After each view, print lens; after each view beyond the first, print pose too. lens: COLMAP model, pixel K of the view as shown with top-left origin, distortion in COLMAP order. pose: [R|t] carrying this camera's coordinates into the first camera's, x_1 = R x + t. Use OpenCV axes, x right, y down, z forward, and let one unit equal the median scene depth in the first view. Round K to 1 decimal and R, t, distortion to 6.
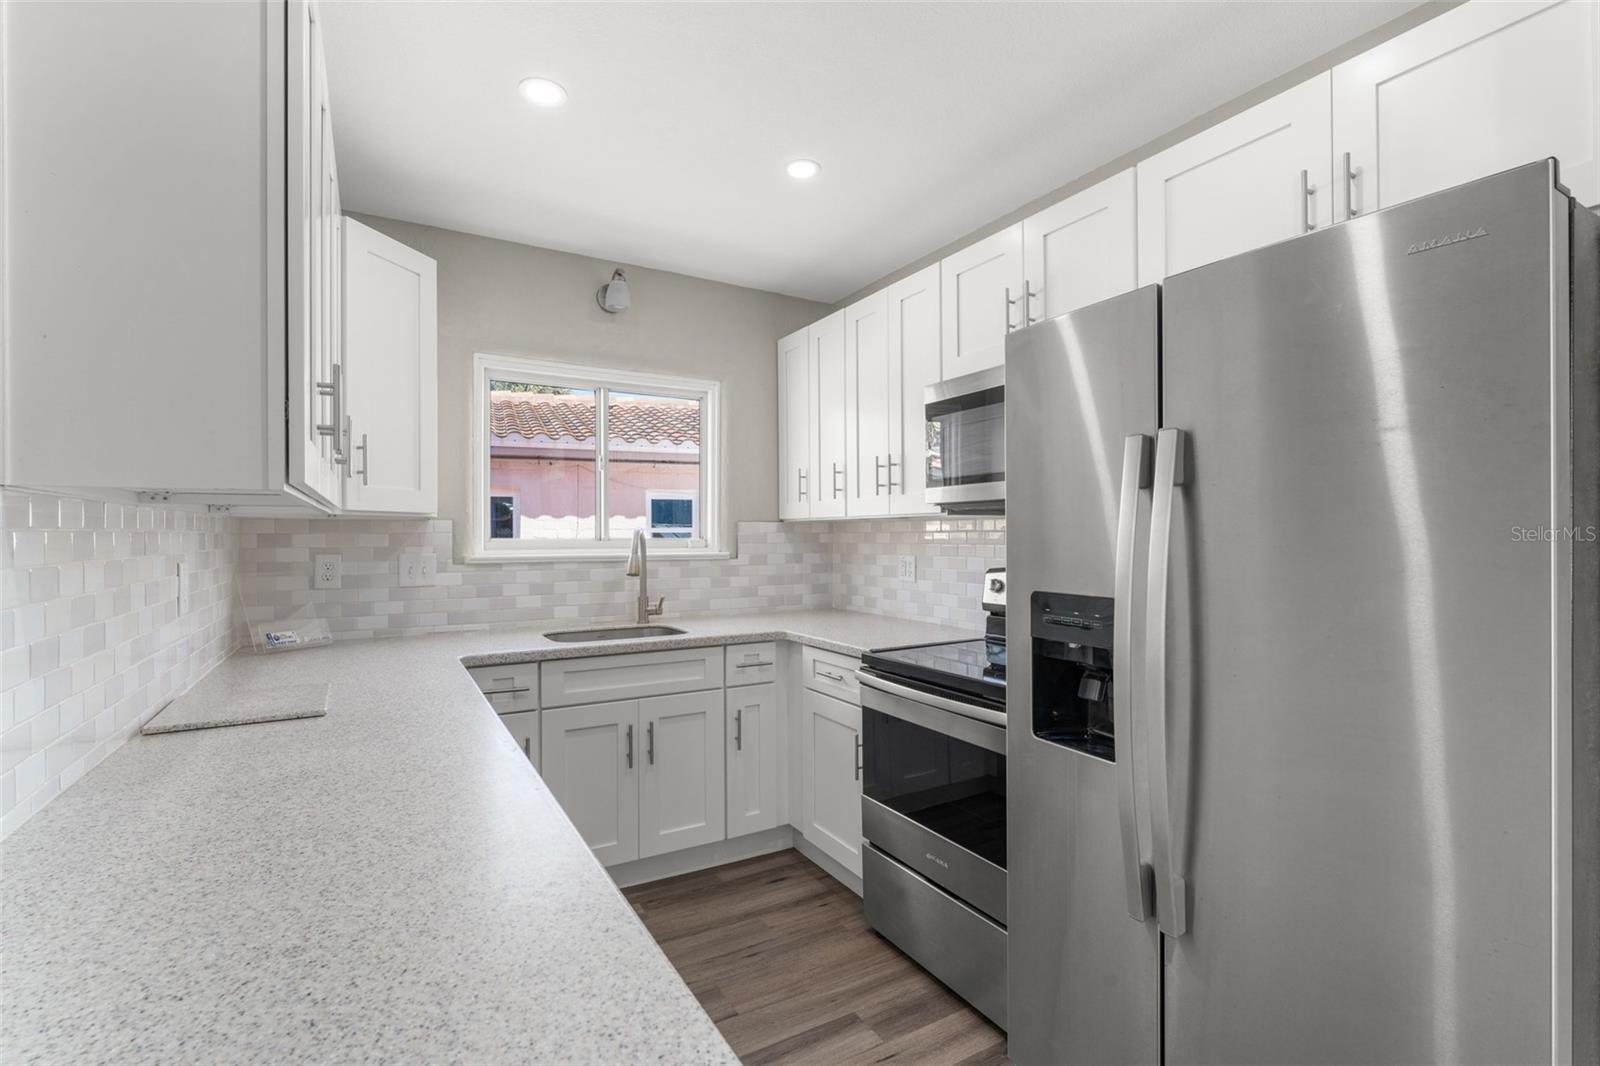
lens RADIAL K [[727.1, 0, 801.1], [0, 727.1, 534.2], [0, 0, 1]] dist [-0.011639, -0.000054]
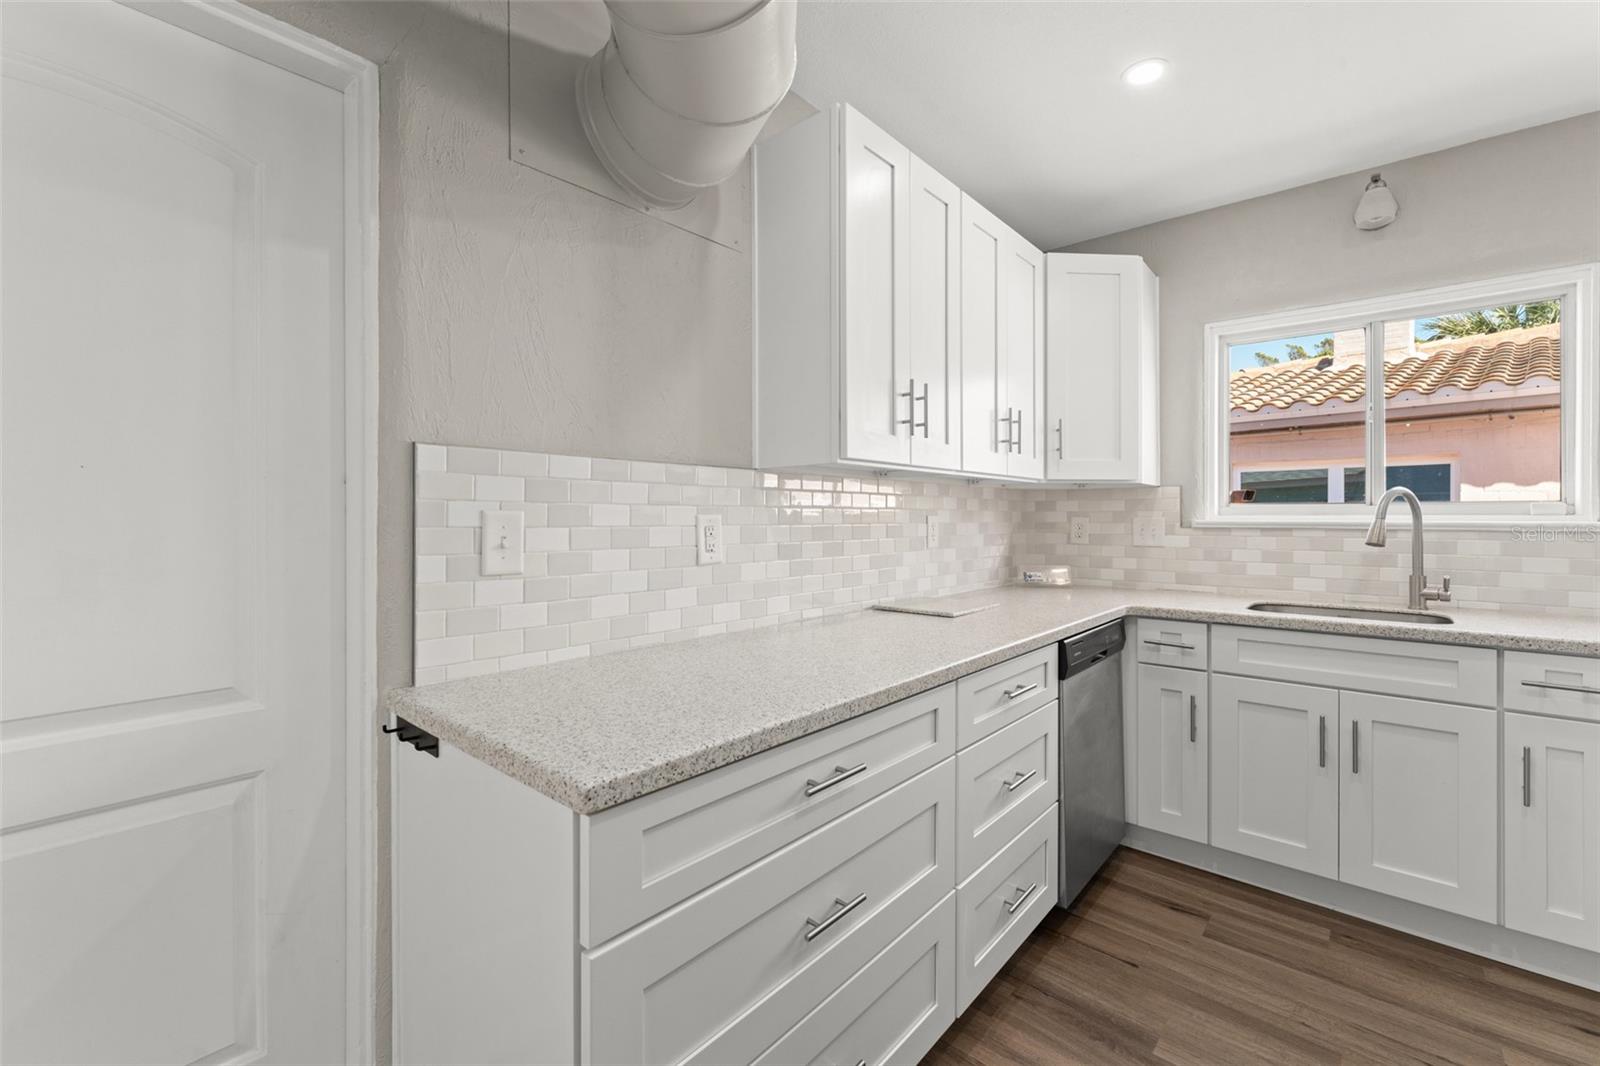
lens RADIAL K [[681.6, 0, 799.5], [0, 681.6, 520.7], [0, 0, 1]] dist [0.000005, -0.000103]
pose [[0.314503, 0.008288, -0.949220, 0.306456], [-0.000590, 0.999963, 0.008535, 0.023182], [0.949256, -0.002124, 0.314497, 0.149098]]
